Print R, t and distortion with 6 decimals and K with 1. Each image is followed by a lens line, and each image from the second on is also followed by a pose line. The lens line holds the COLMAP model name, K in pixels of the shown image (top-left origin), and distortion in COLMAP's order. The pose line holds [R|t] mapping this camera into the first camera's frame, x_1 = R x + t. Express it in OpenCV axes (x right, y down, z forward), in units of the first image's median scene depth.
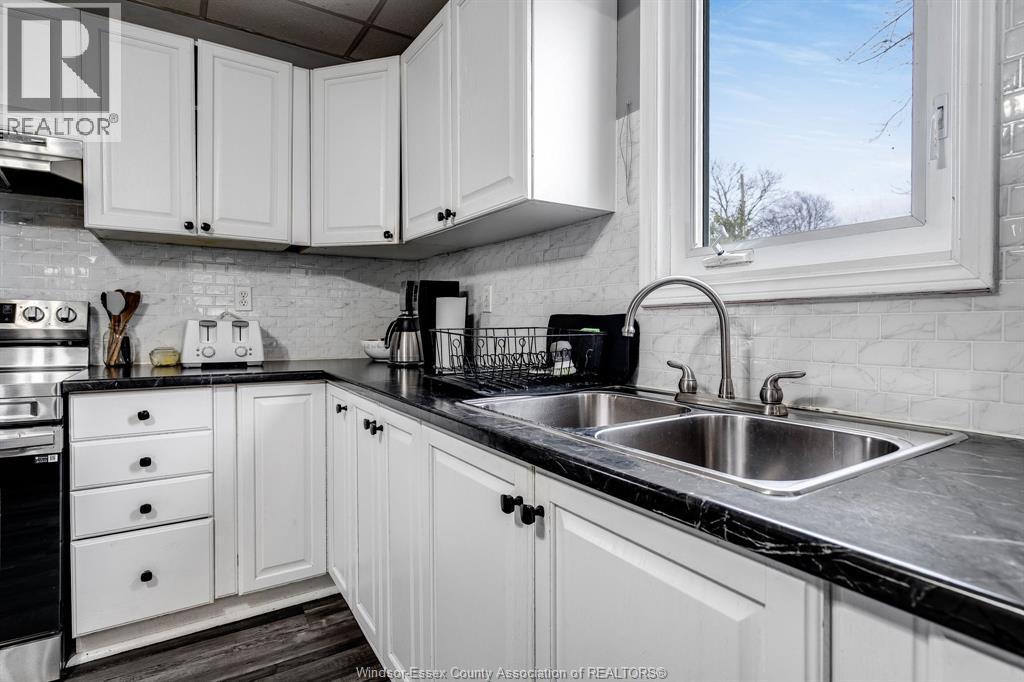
lens RADIAL K [[522.2, 0, 511.3], [0, 522.2, 328.0], [0, 0, 1]] dist [0.002497, -0.000665]
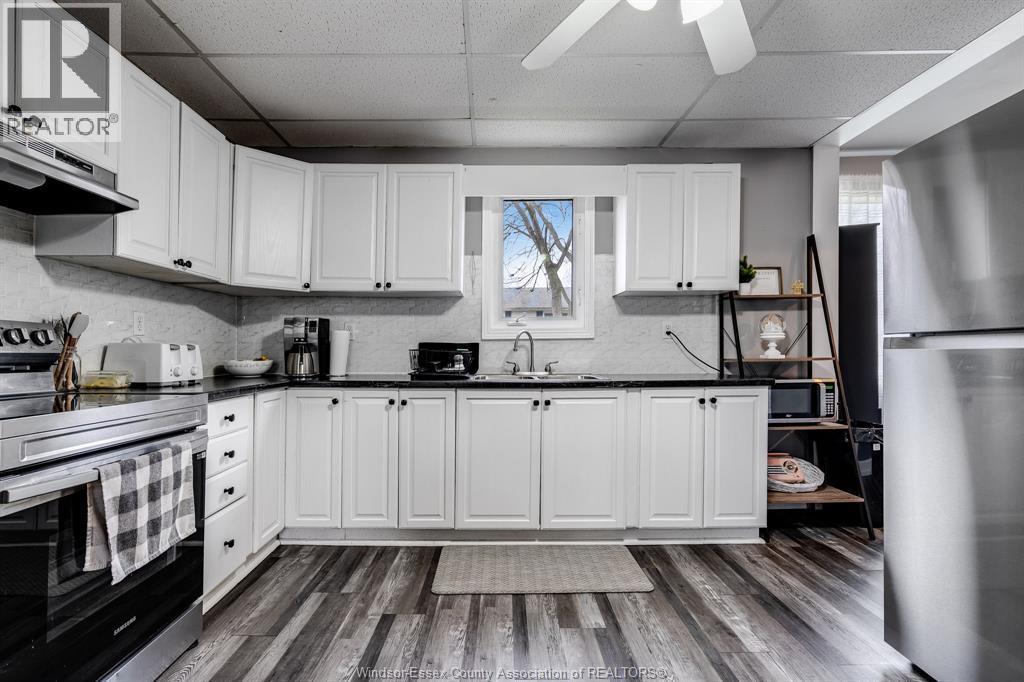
lens RADIAL K [[467.4, 0, 499.9], [0, 467.4, 346.7], [0, 0, 1]] dist [-0.006615, 0.002802]
pose [[0.535146, 0.003009, 0.844754, -1.218678], [0.010392, 0.999895, -0.010144, 0.010100], [-0.844695, 0.014208, 0.535059, -0.163471]]
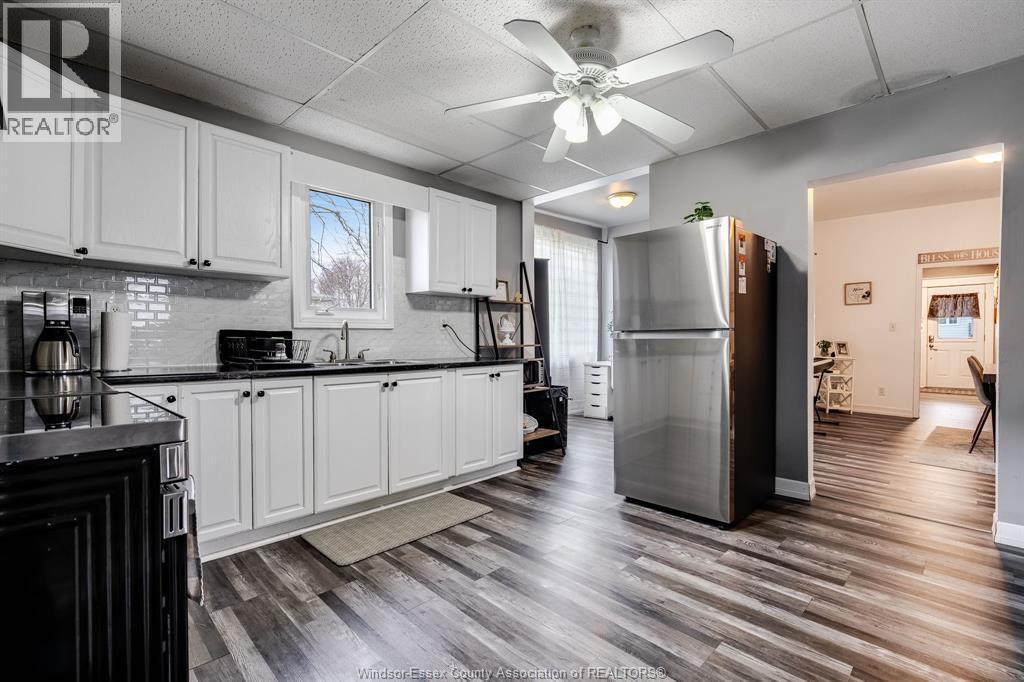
lens RADIAL K [[467.4, 0, 510.6], [0, 467.4, 340.7], [0, 0, 1]] dist [-0.006615, 0.002802]
pose [[-0.233900, -0.004679, 0.972249, -1.621786], [0.006462, 0.999959, 0.006367, 0.006851], [-0.972239, 0.007772, -0.233860, 0.445171]]
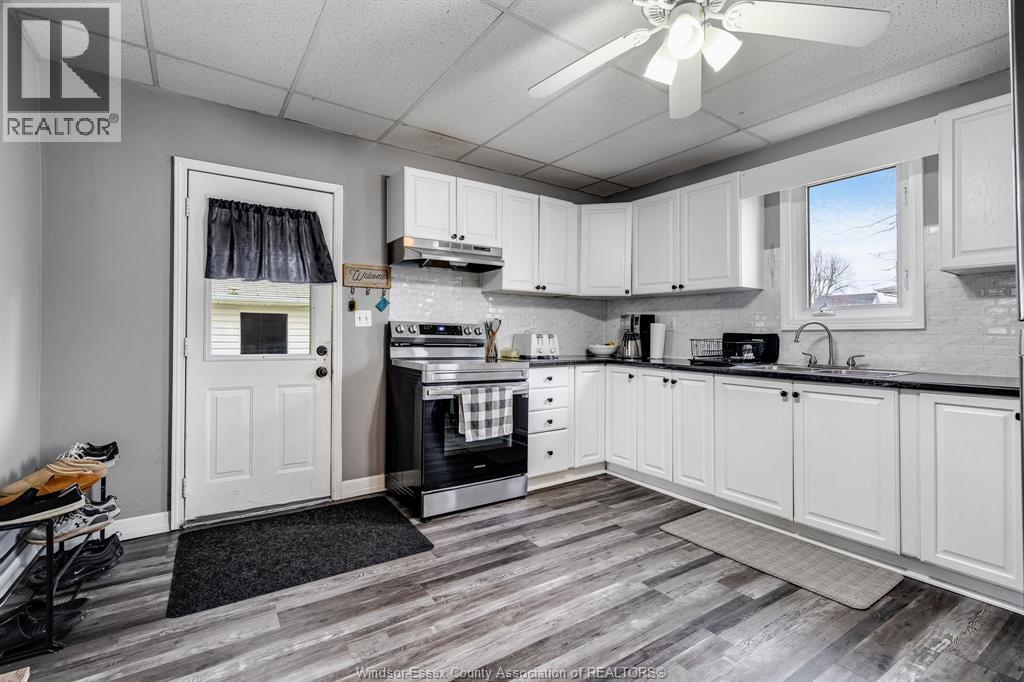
lens RADIAL K [[467.4, 0, 518.4], [0, 467.4, 323.4], [0, 0, 1]] dist [-0.006615, 0.002802]
pose [[0.998547, 0.005606, 0.053603, -0.871499], [-0.004073, 0.999581, -0.028661, -0.005733], [-0.053742, 0.028401, 0.998151, -0.873586]]
